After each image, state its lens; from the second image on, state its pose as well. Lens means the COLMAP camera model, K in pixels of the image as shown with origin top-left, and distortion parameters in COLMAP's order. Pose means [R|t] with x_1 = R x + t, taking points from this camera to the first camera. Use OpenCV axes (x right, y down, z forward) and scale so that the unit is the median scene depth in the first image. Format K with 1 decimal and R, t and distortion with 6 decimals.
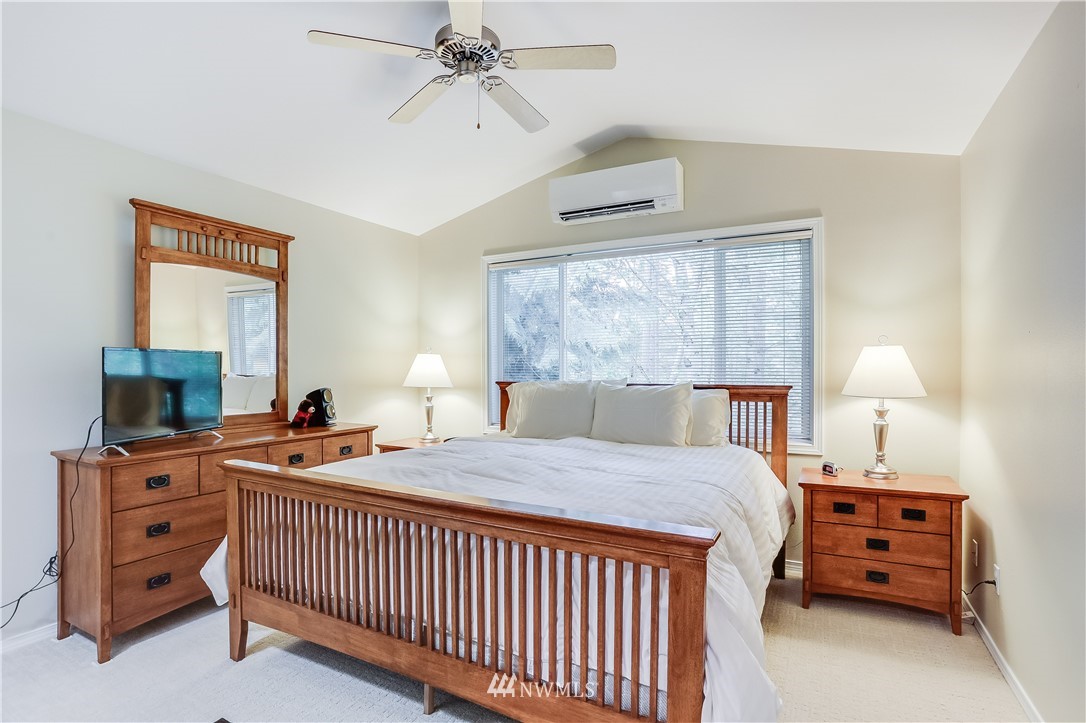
lens RADIAL K [[521.4, 0, 545.3], [0, 521.4, 379.7], [0, 0, 1]] dist [-0.067749, 0.019040]
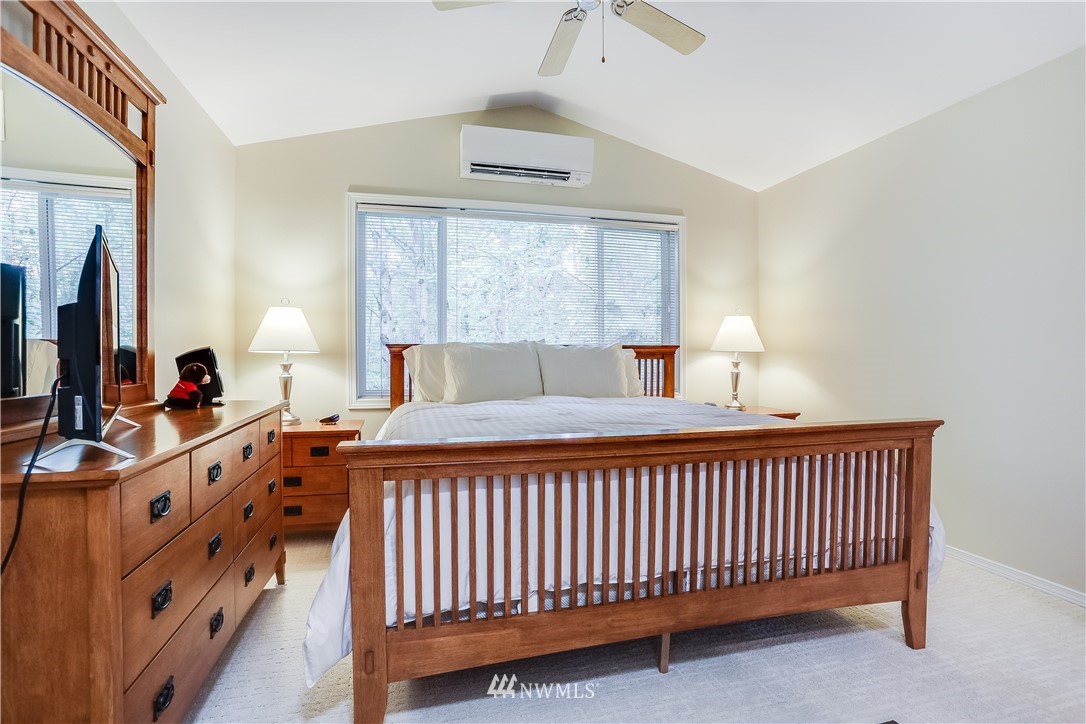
lens RADIAL K [[531.0, 0, 548.2], [0, 531.0, 360.1], [0, 0, 1]] dist [-0.072814, 0.035144]
pose [[0.731127, -0.008634, 0.682186, -0.588335], [0.013138, 0.999913, -0.001425, 0.041672], [-0.682115, 0.010004, 0.731177, 0.244715]]
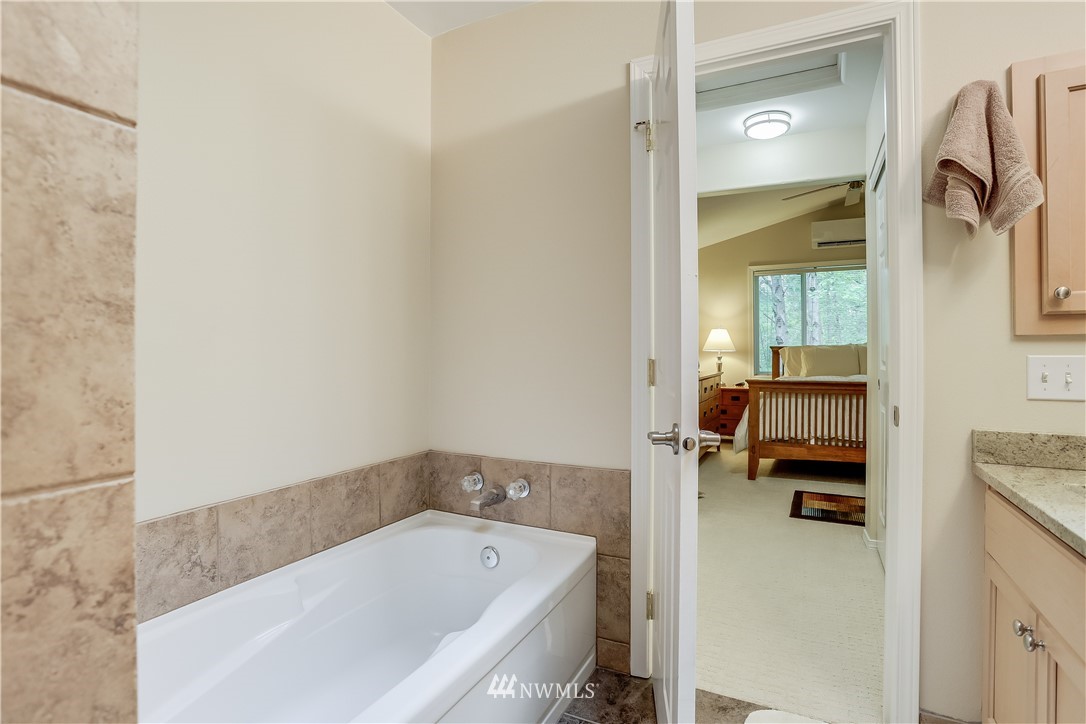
lens RADIAL K [[531.0, 0, 548.2], [0, 531.0, 360.1], [0, 0, 1]] dist [-0.072814, 0.035144]
pose [[0.999823, -0.004884, 0.018185, -0.969008], [0.004956, 0.999980, -0.003874, 0.058316], [-0.018166, 0.003963, 0.999827, -0.706336]]
